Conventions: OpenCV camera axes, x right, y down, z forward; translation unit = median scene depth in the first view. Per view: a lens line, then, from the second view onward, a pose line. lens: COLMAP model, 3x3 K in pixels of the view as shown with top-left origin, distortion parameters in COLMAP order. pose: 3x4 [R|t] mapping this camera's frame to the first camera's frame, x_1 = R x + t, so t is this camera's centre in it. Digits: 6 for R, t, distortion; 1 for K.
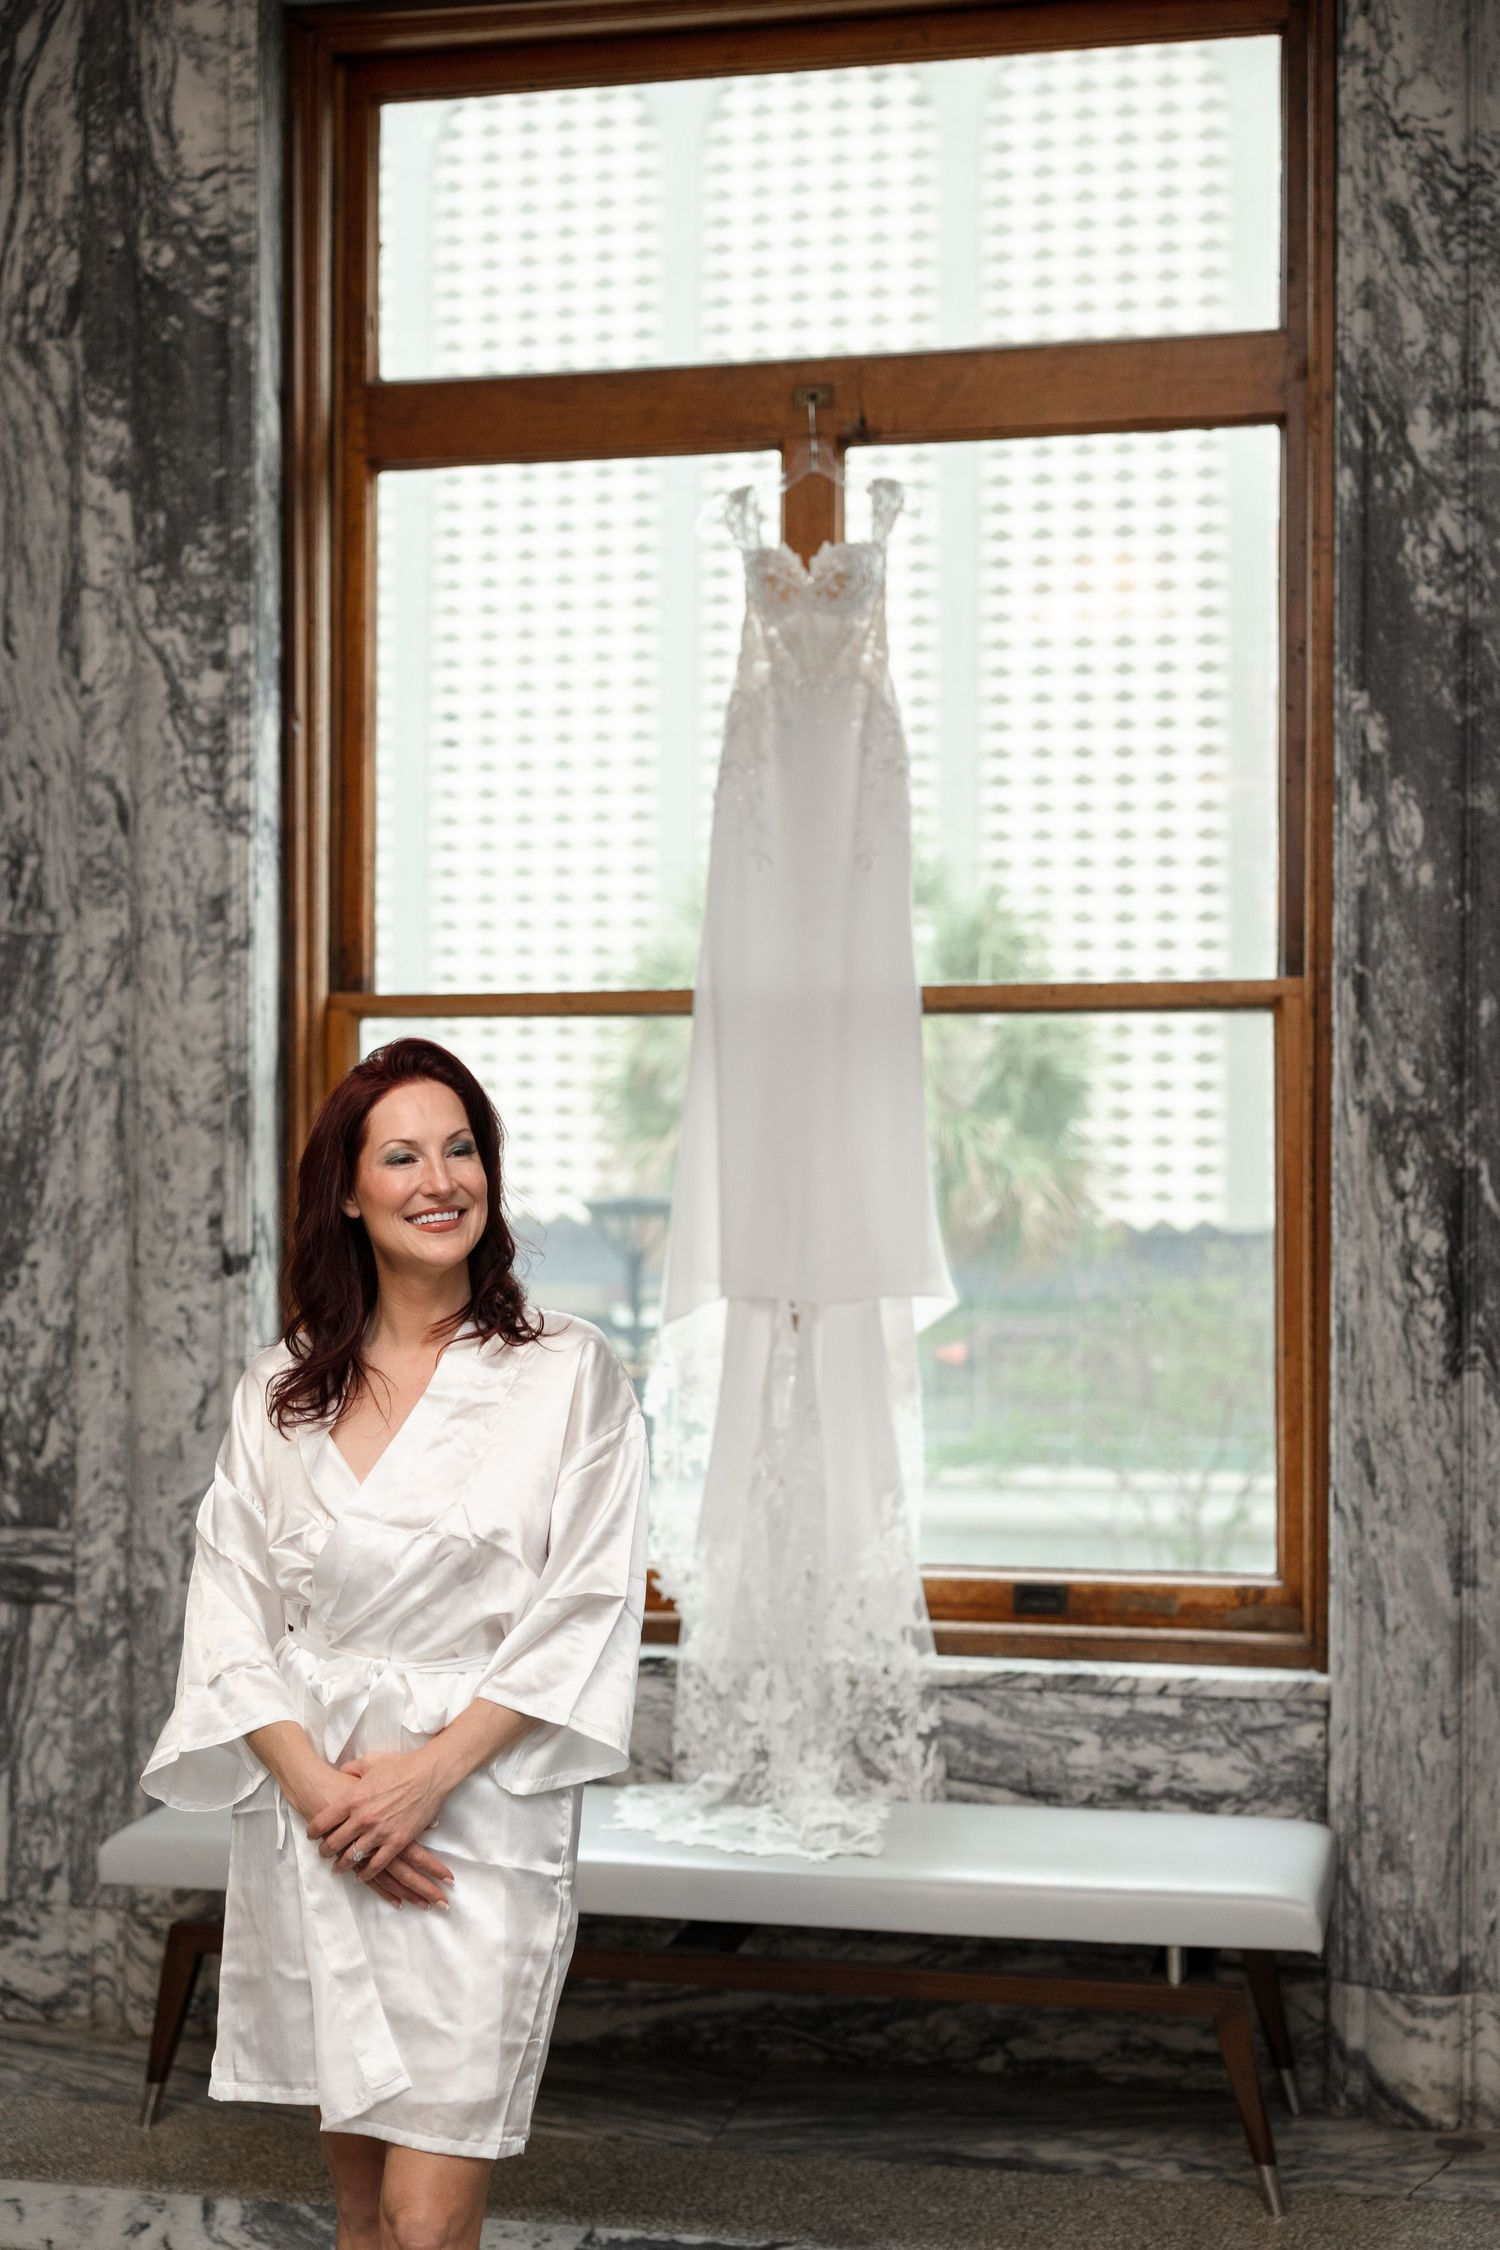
lens RADIAL K [[3031.0, 0, 749.6], [0, 3031.0, 1128.8], [0, 0, 1]] dist [0.002955, 0.000000]
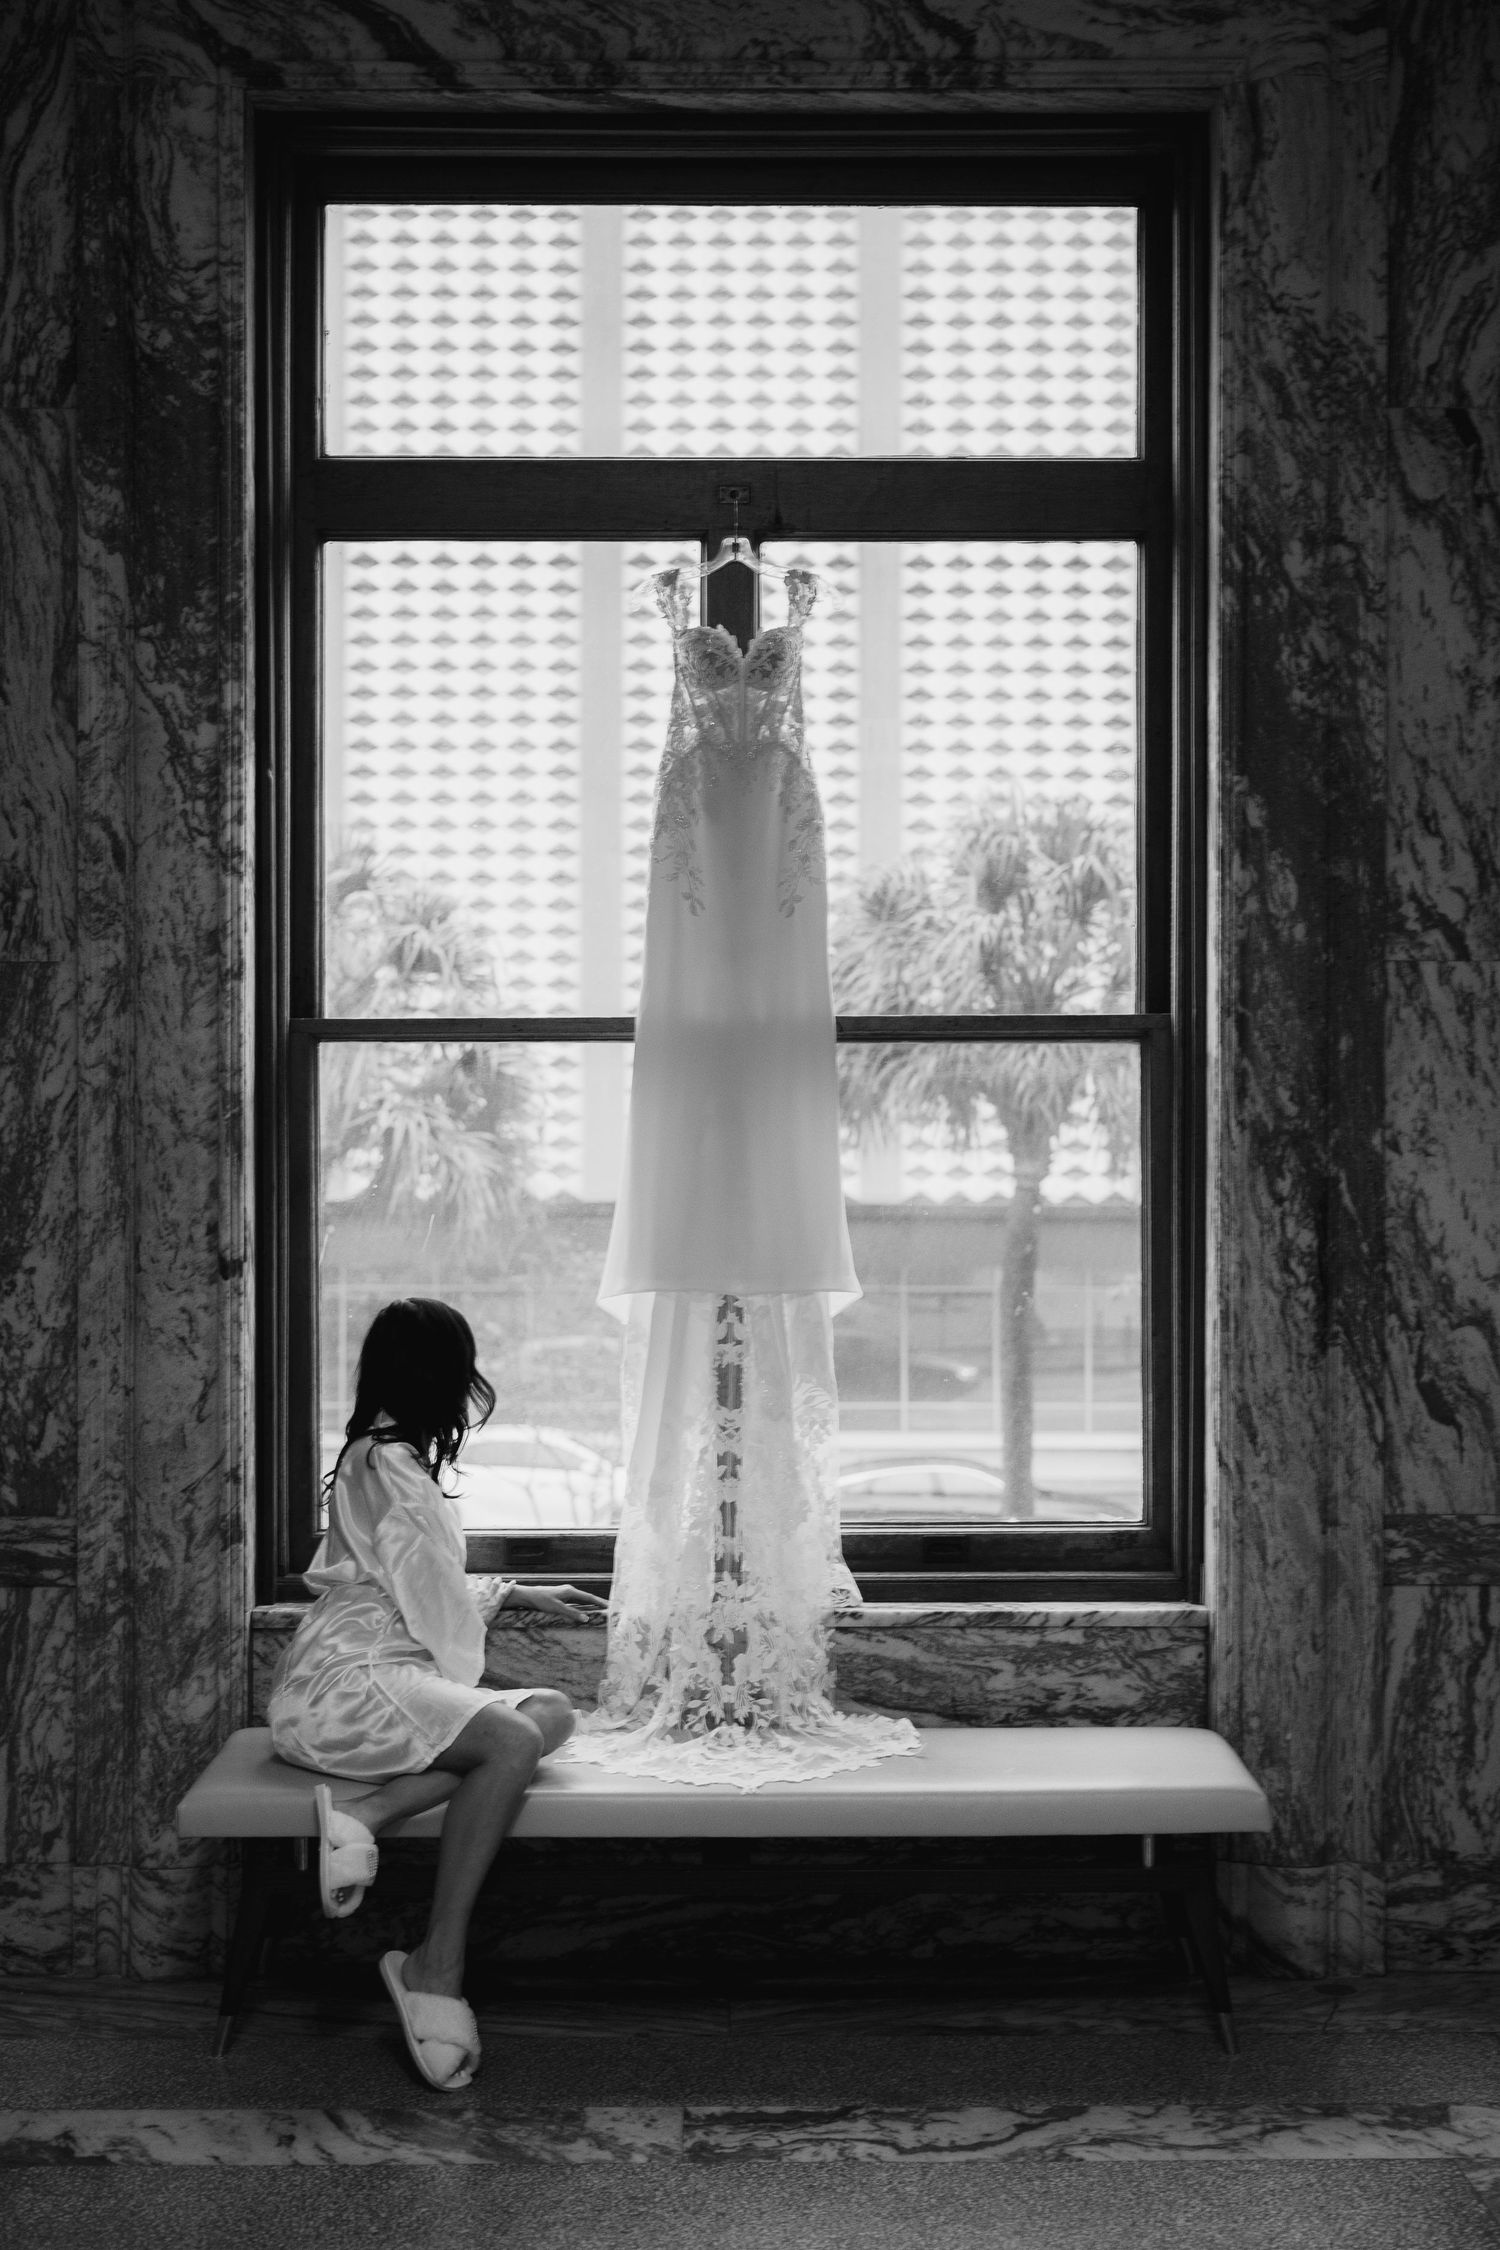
lens RADIAL K [[2931.1, 0, 750.4], [0, 2931.1, 1121.9], [0, 0, 1]] dist [0.000875, 0.000000]
pose [[0.973364, -0.001383, 0.229262, -0.230266], [-0.000101, 0.999979, 0.006459, -0.014889], [-0.229266, -0.006310, 0.973343, -0.069186]]
